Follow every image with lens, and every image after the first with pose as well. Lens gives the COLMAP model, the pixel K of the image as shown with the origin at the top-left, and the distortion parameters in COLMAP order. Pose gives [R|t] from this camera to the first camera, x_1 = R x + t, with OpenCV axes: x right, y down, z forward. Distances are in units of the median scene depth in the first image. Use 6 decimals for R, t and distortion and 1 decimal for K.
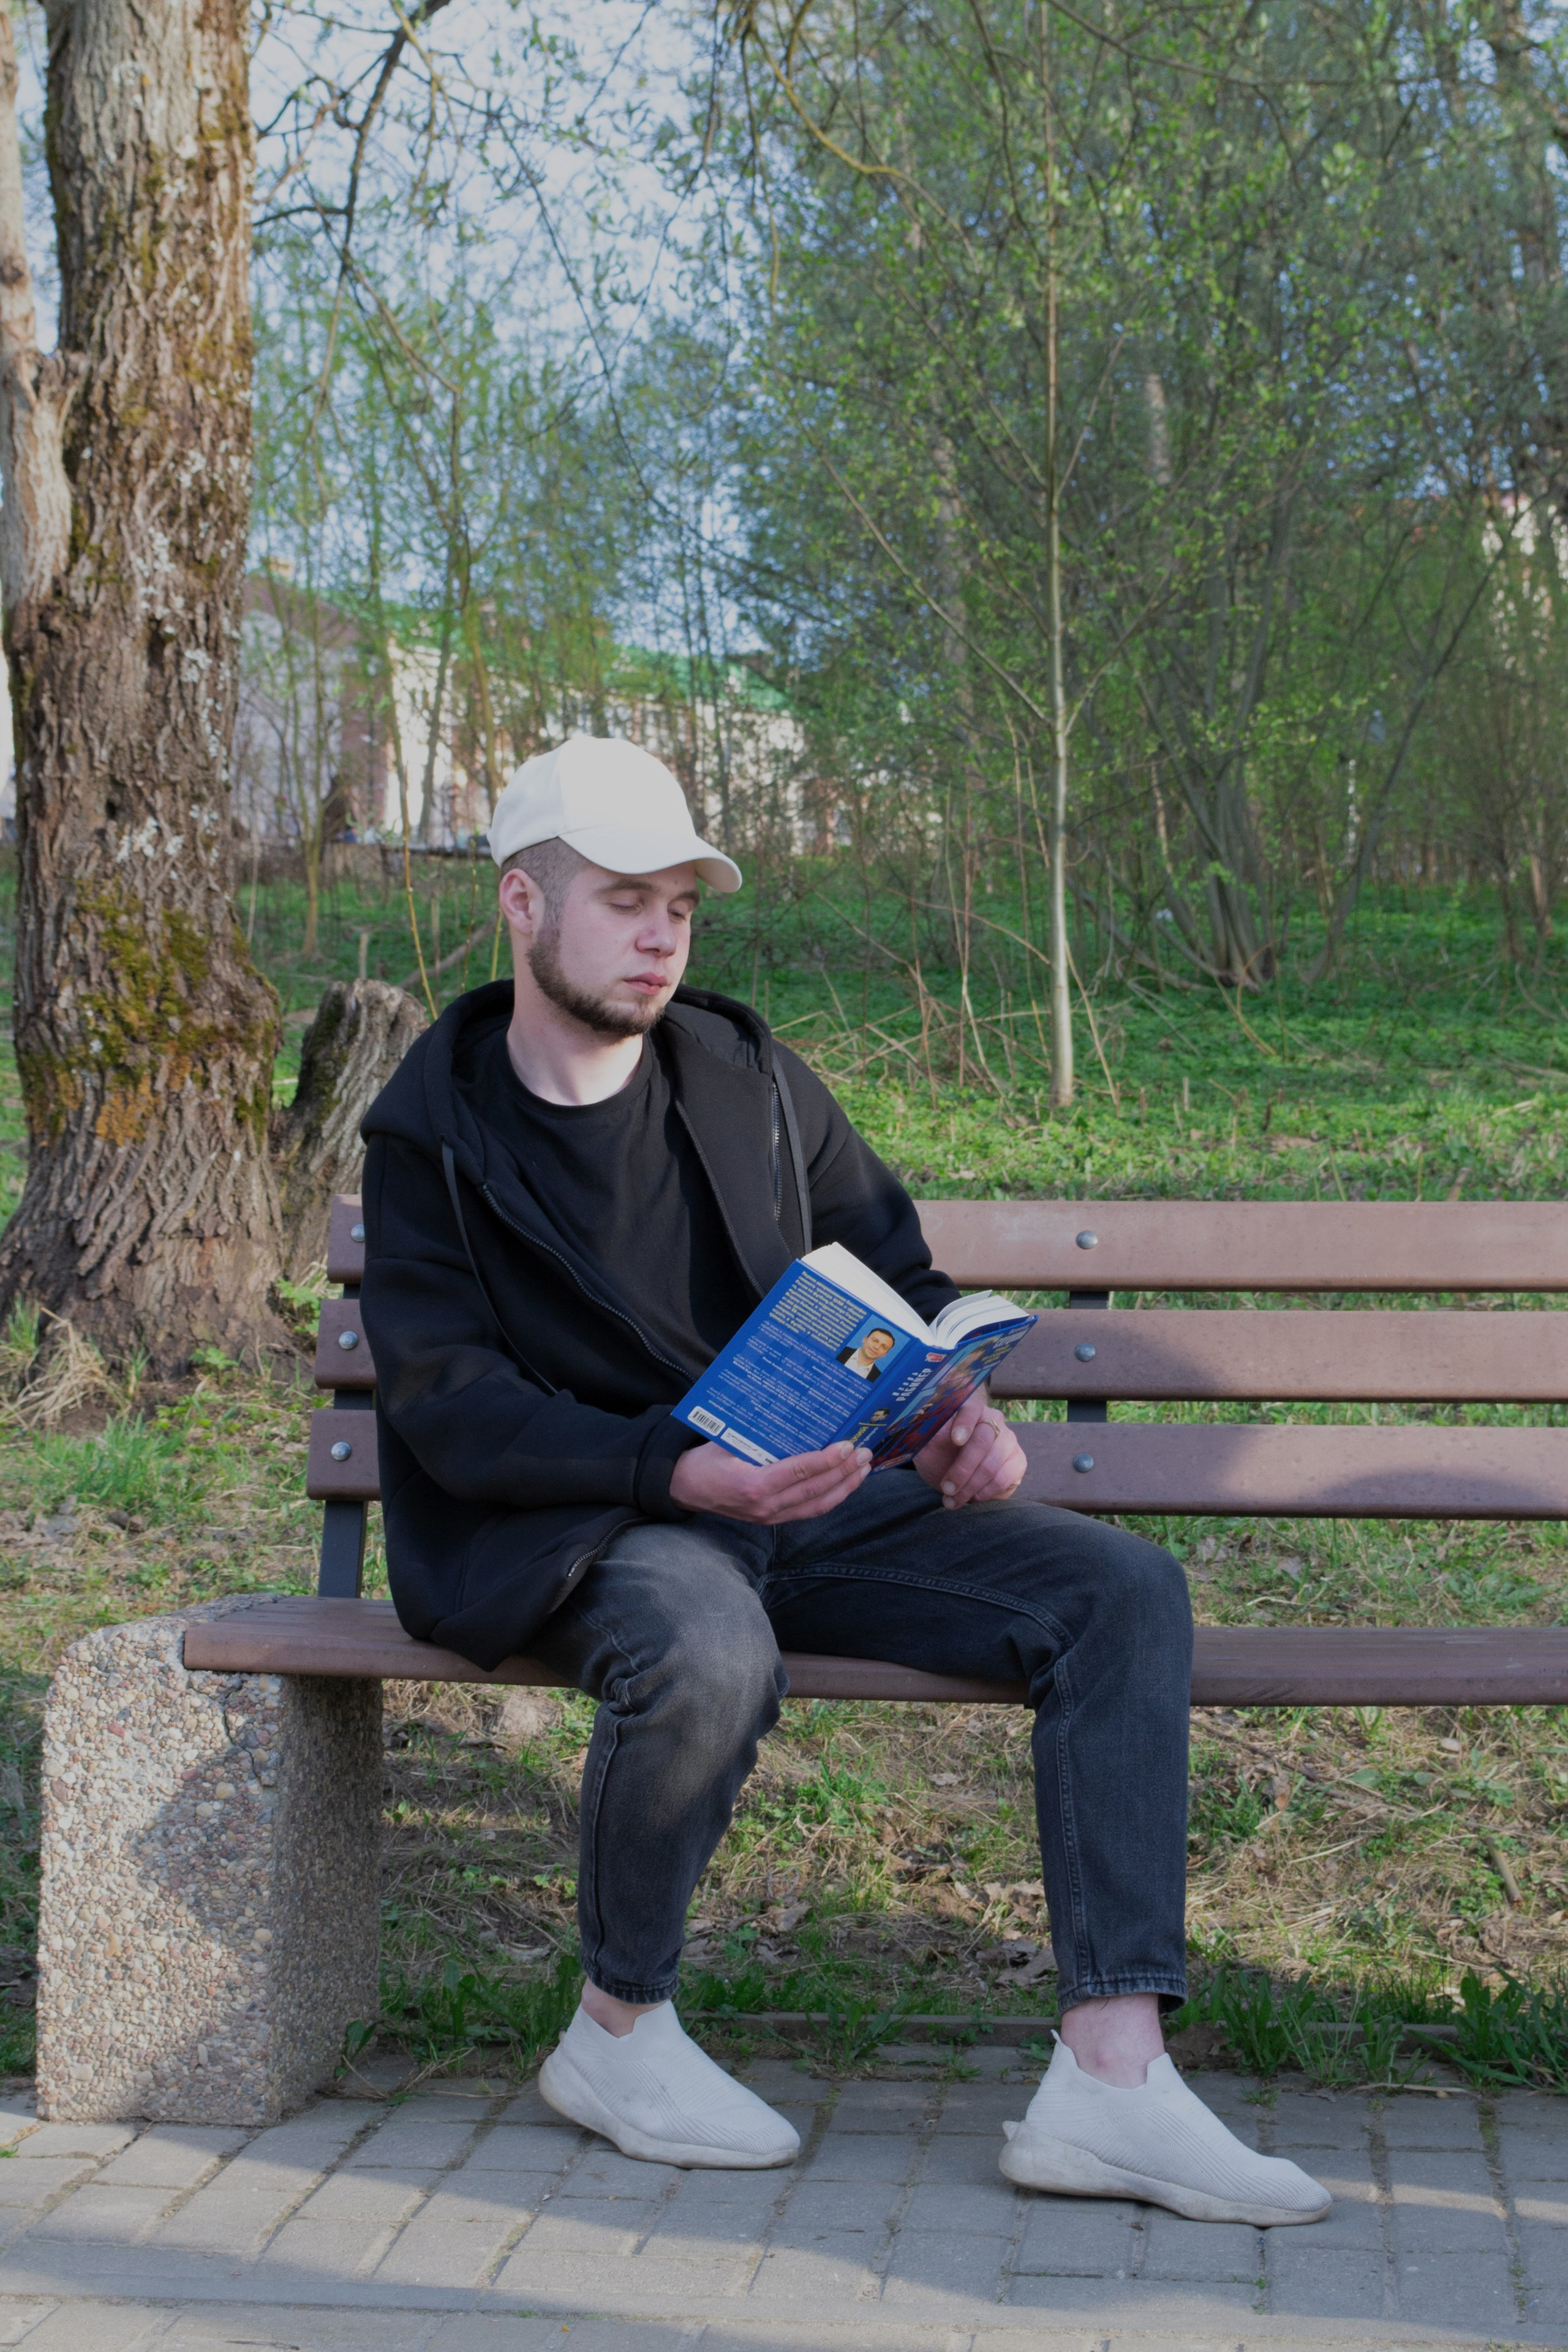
lens RADIAL K [[4640.9, 0, 785.0], [0, 4640.9, 1180.3], [0, 0, 1]] dist [0.039958, 0.000000]
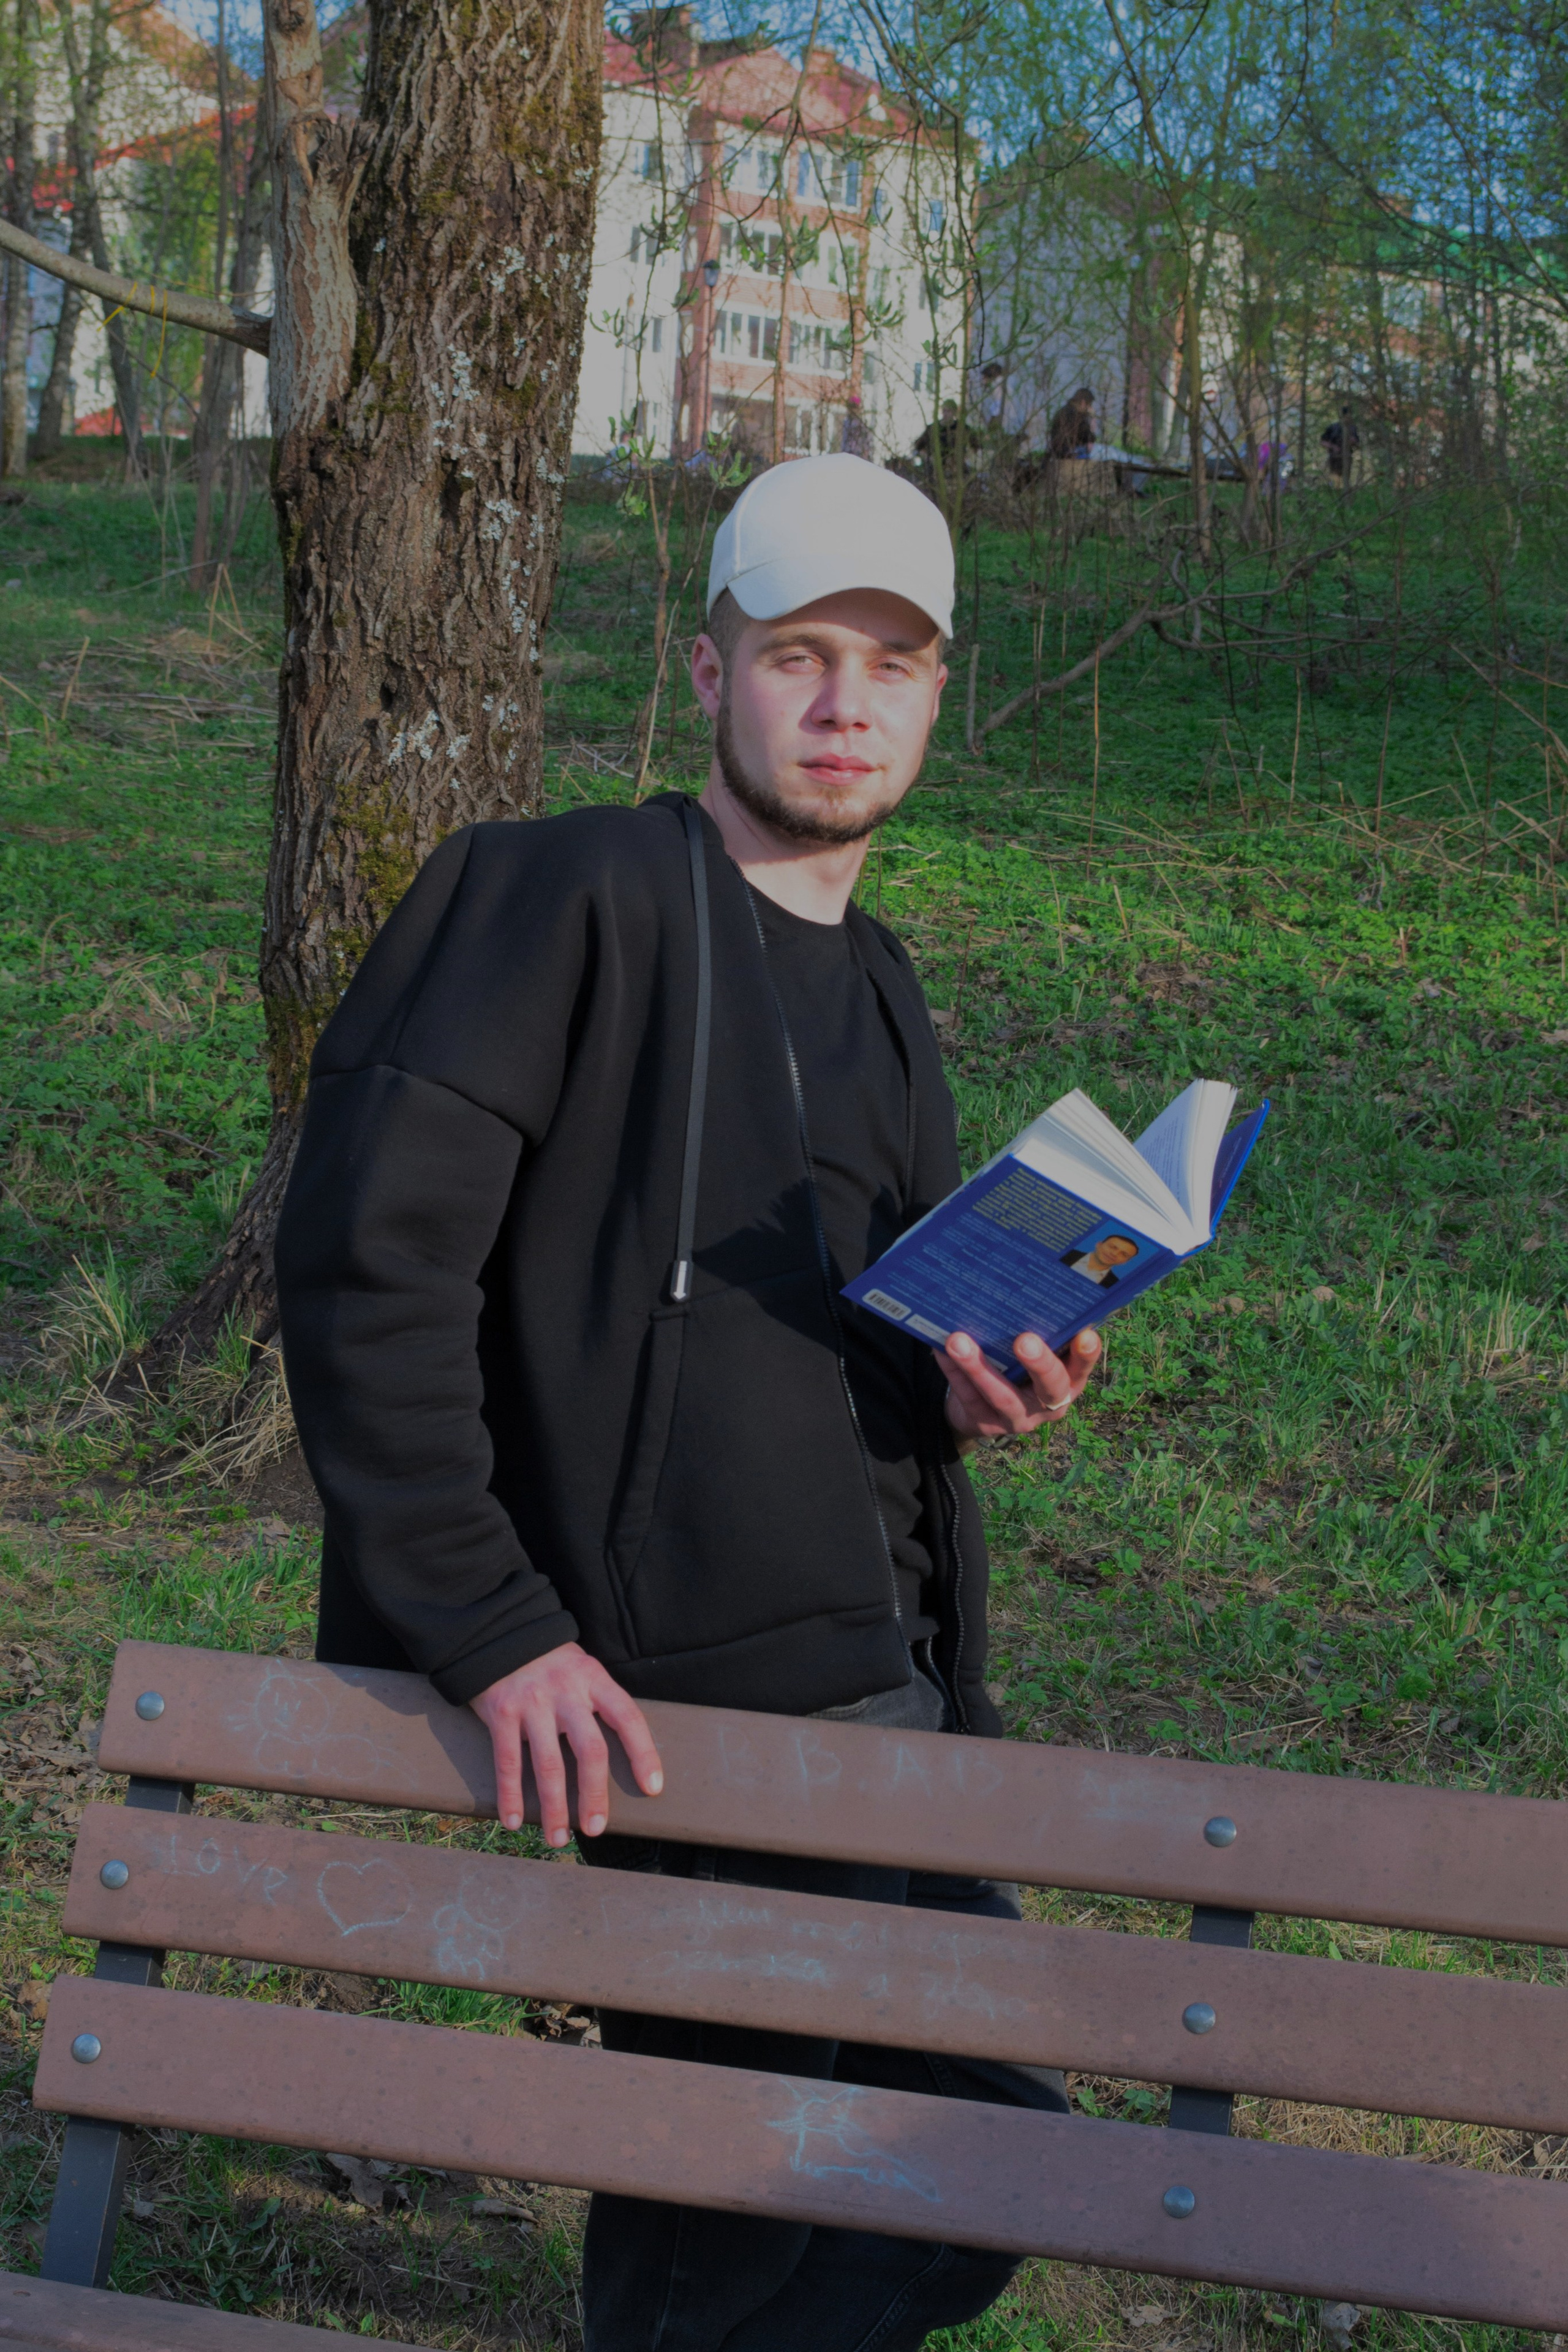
lens RADIAL K [[4640.9, 0, 781.7], [0, 4640.9, 1170.1], [0, 0, 1]] dist [0.039958, 0.000000]
pose [[0.984837, 0.060804, -0.162479, 0.058808], [-0.046030, 0.994583, 0.093197, -0.076244], [0.167265, -0.084305, 0.982301, 0.210890]]
